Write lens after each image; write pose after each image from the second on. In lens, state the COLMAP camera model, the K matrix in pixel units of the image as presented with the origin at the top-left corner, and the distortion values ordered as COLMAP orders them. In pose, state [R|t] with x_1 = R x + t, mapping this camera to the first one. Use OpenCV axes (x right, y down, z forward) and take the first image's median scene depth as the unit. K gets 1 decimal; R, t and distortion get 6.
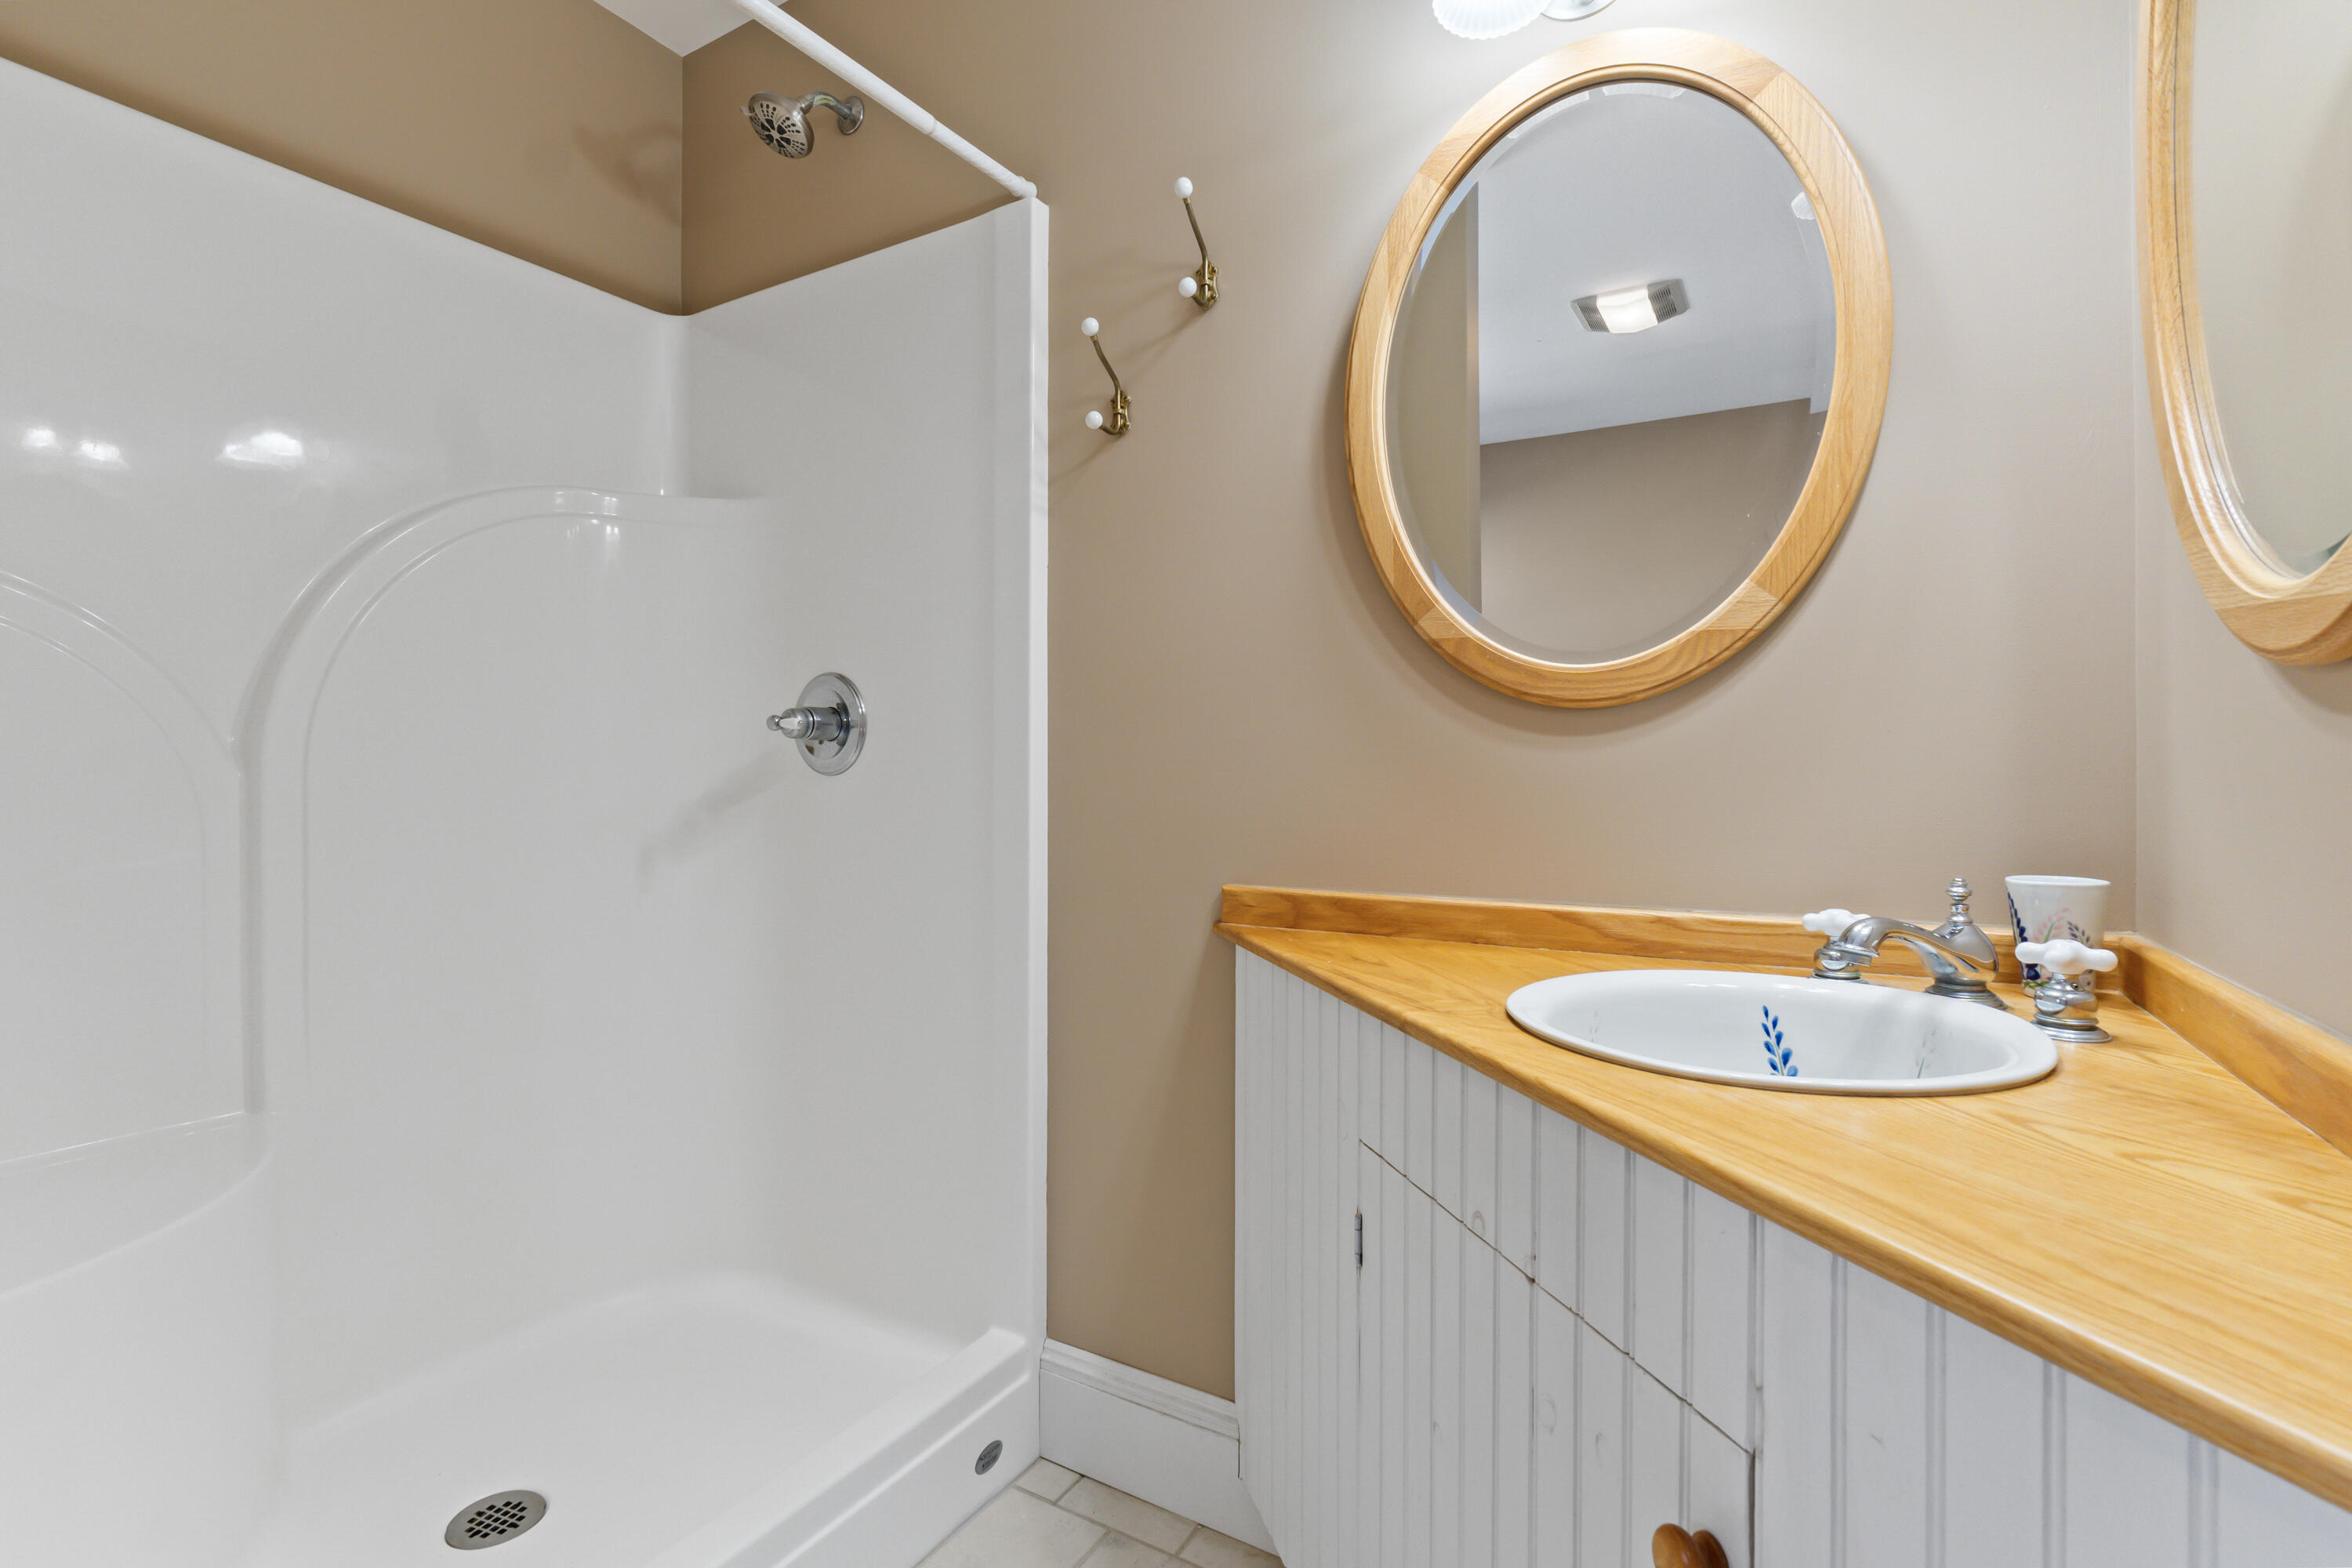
lens RADIAL K [[1090.2, 0, 1170.2], [0, 1090.2, 766.8], [0, 0, 1]] dist [-0.000815, -0.000319]
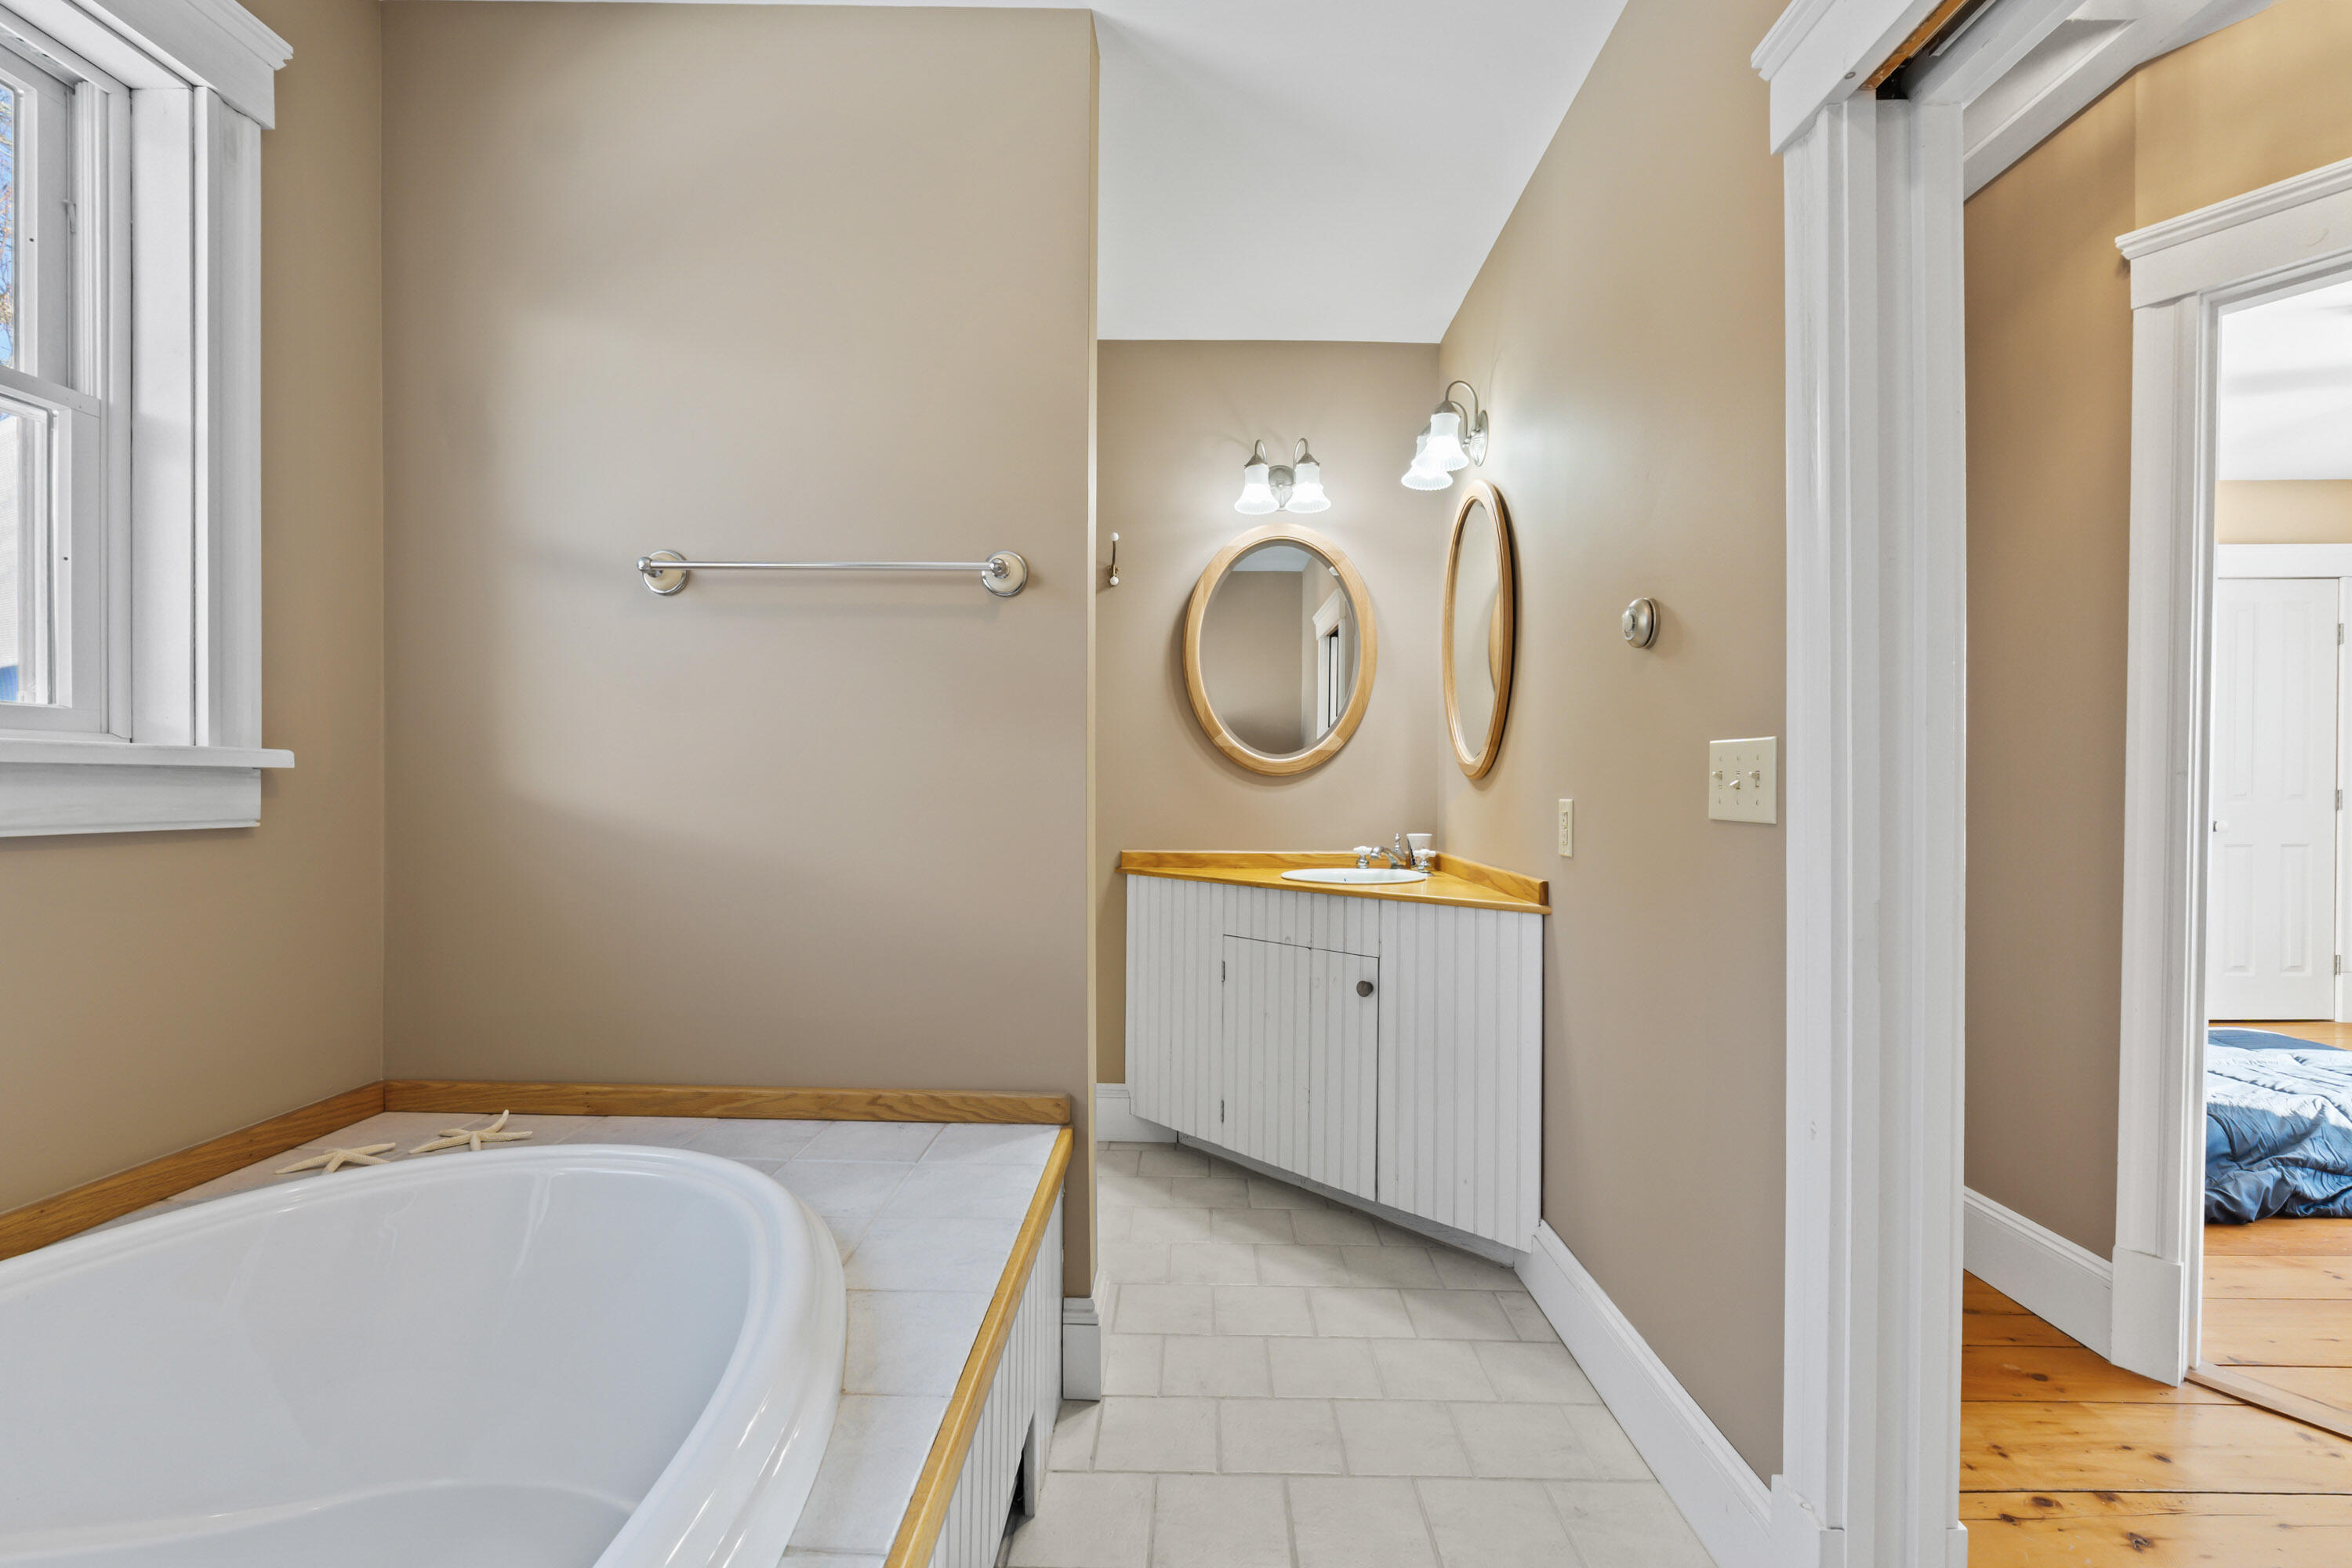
lens RADIAL K [[1008.7, 0, 1181.1], [0, 1008.7, 799.0], [0, 0, 1]] dist [-0.005349, 0.000352]
pose [[0.870096, 0.008158, 0.492815, -1.103962], [-0.012081, 0.999916, 0.004776, -0.008019], [-0.492735, -0.010110, 0.870121, -1.087792]]
